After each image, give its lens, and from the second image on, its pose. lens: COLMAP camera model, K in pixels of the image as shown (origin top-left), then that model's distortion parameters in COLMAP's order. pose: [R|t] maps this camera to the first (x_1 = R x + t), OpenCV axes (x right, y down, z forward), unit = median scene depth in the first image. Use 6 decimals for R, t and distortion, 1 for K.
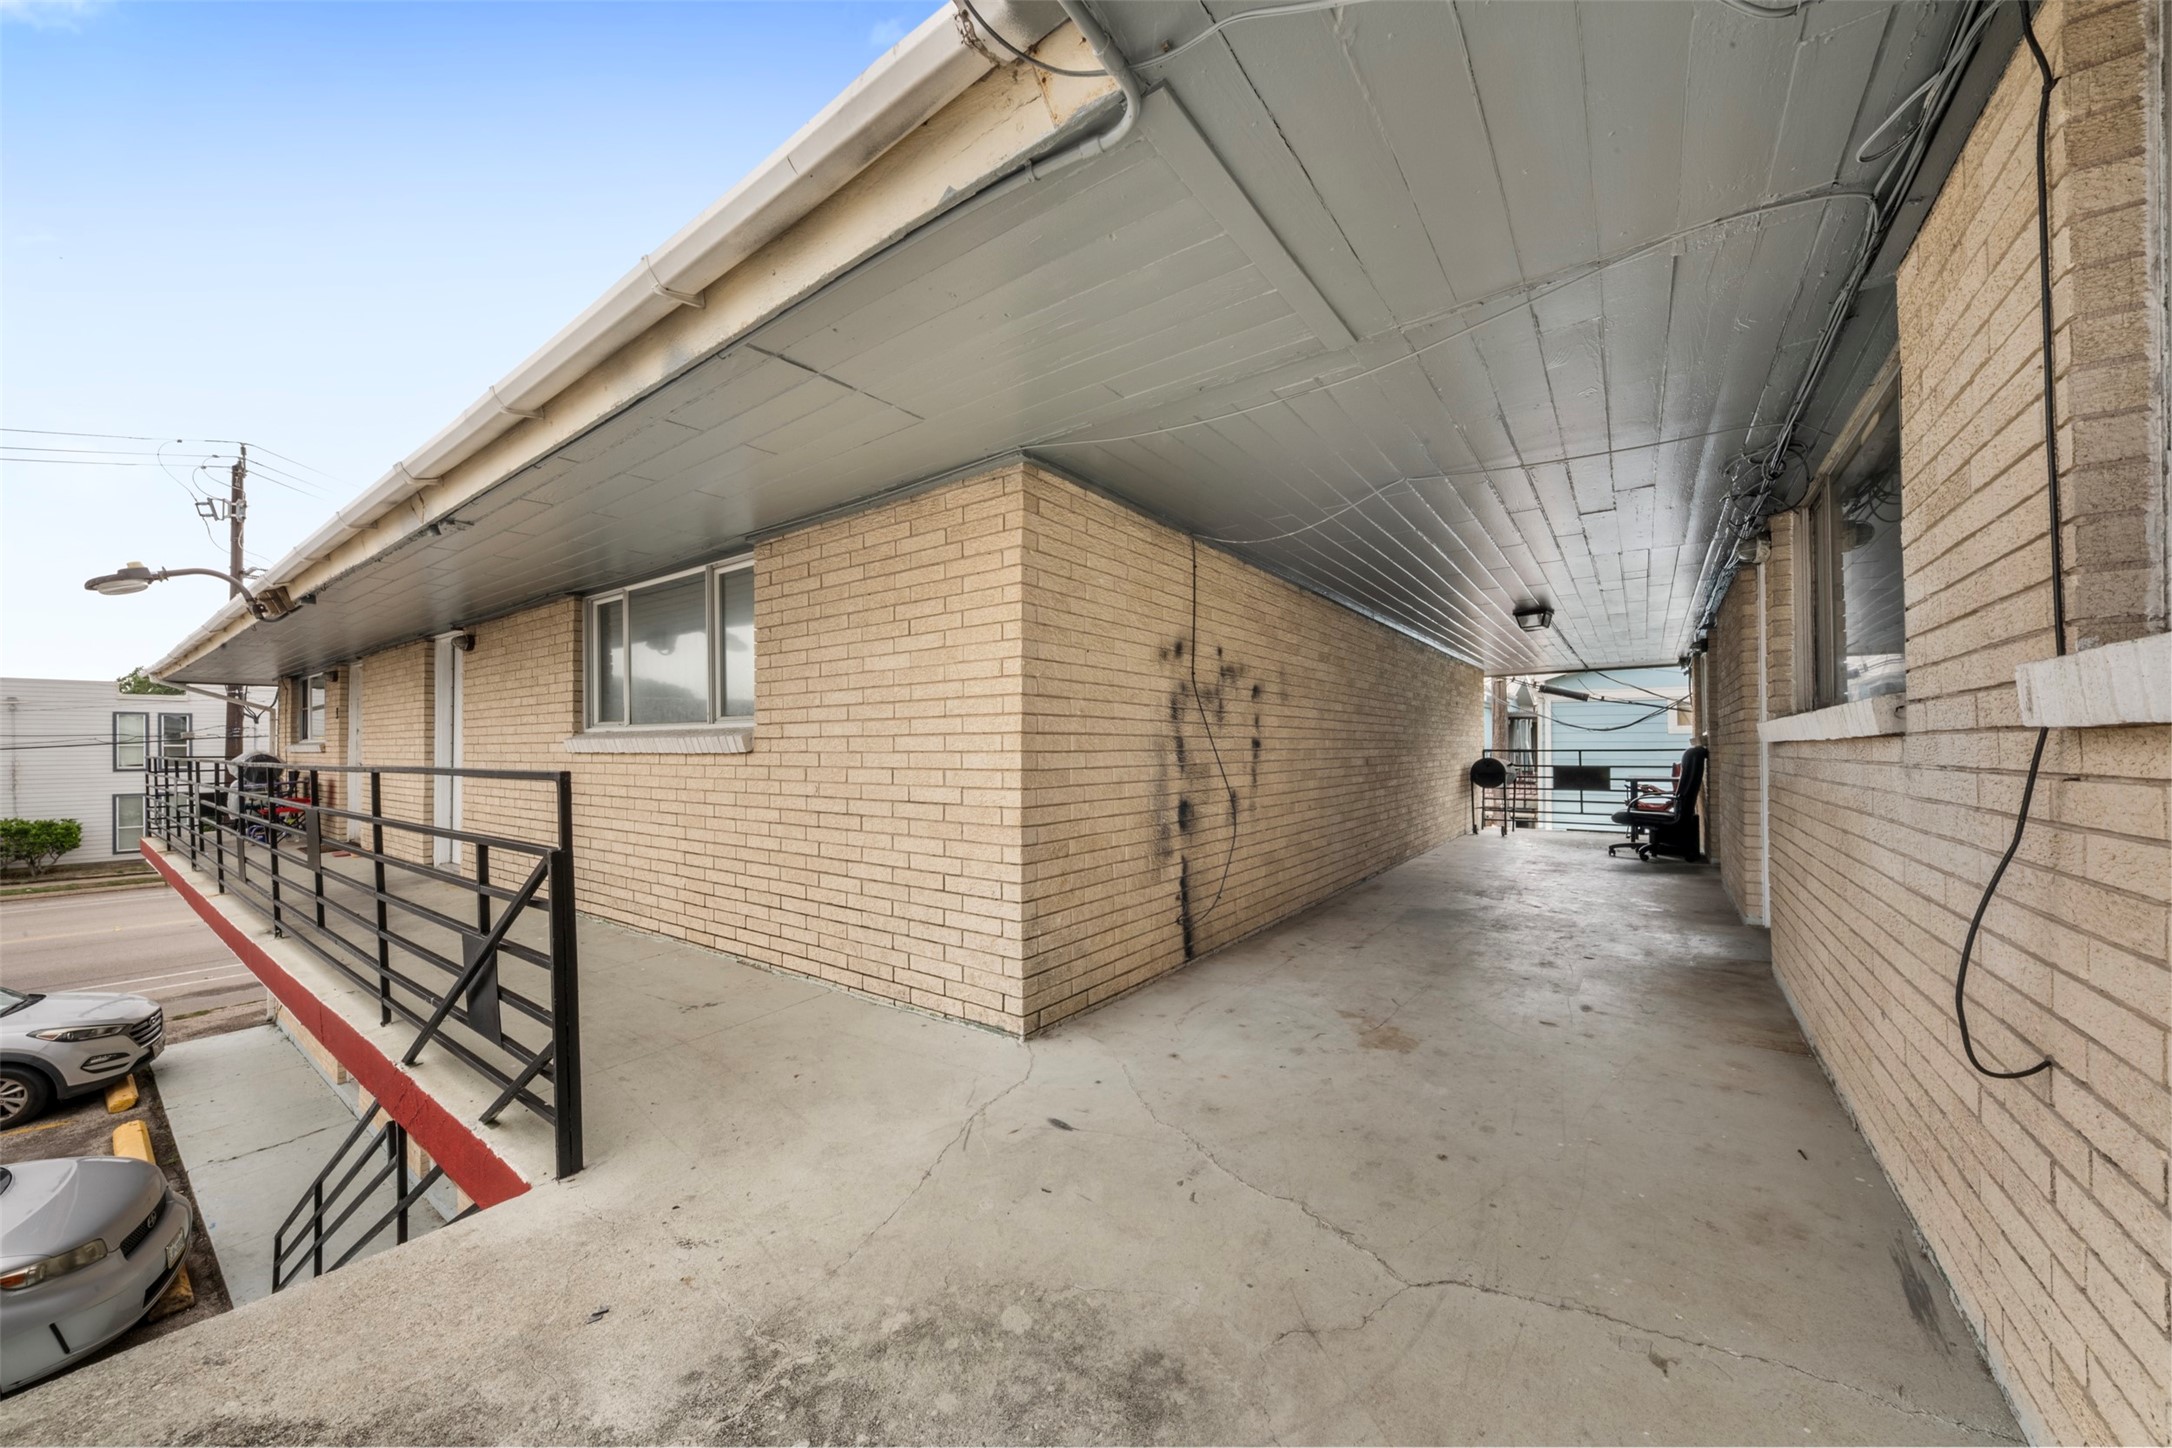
lens RADIAL K [[757.1, 0, 1091.3], [0, 757.1, 738.5], [0, 0, 1]] dist [0.003695, -0.002127]
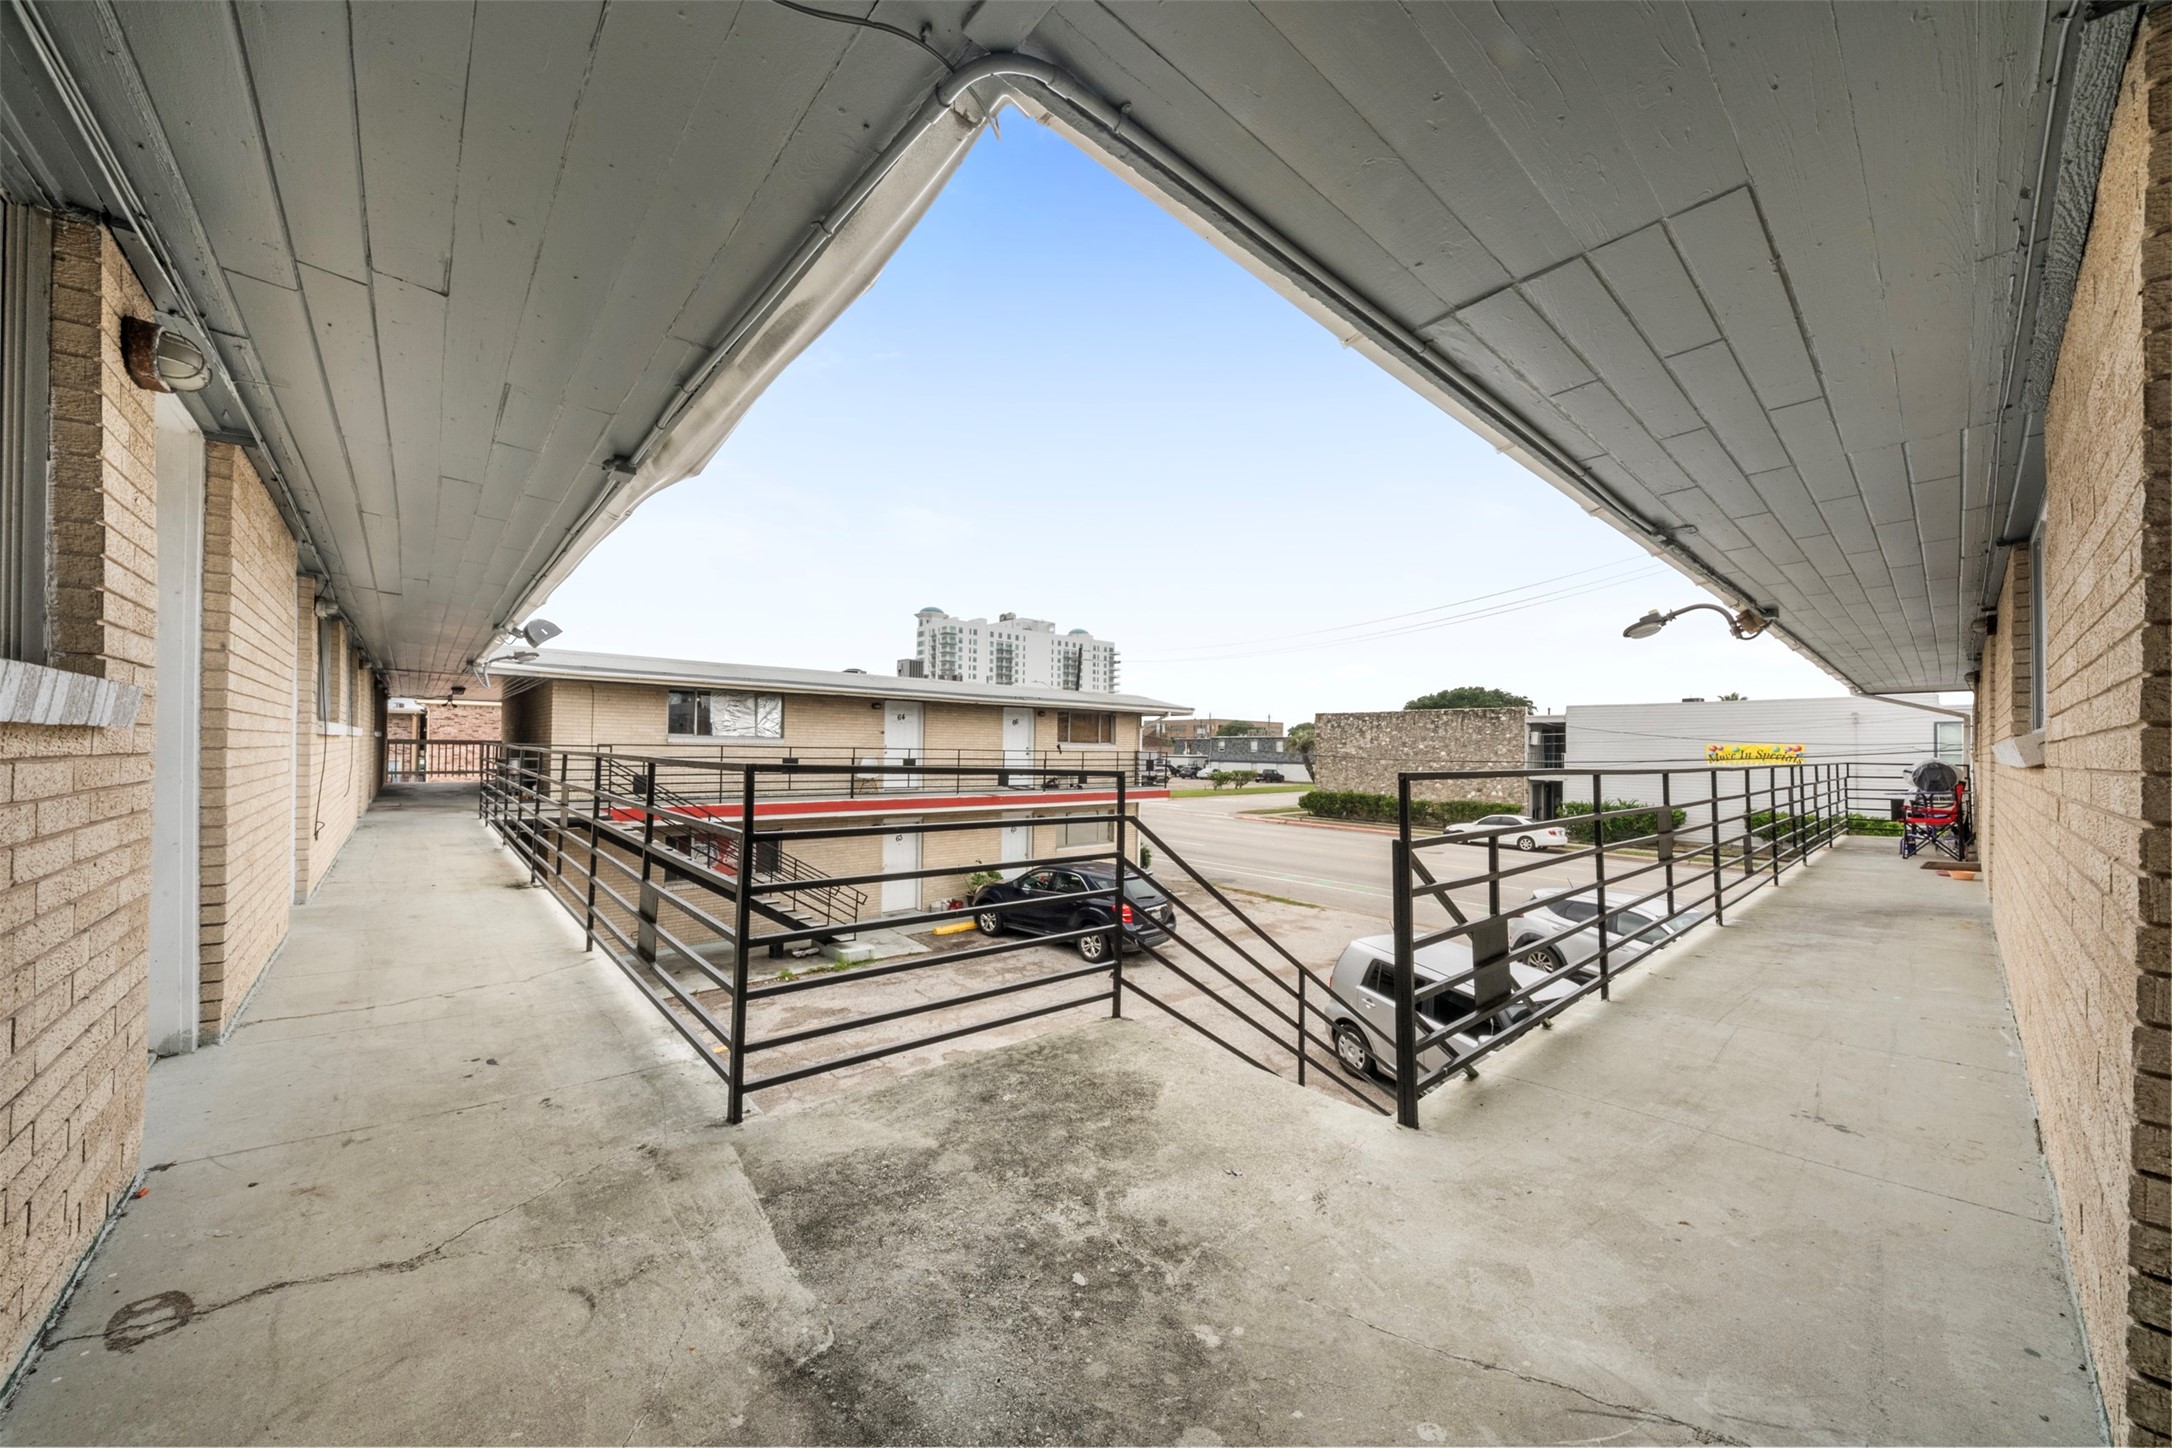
lens RADIAL K [[757.1, 0, 1085.3], [0, 757.1, 739.5], [0, 0, 1]] dist [0.003695, -0.002127]
pose [[-0.221052, -0.005017, -0.975249, 0.762837], [0.001729, 0.999983, -0.005536, -0.011739], [0.975260, -0.002910, -0.221040, 1.076106]]
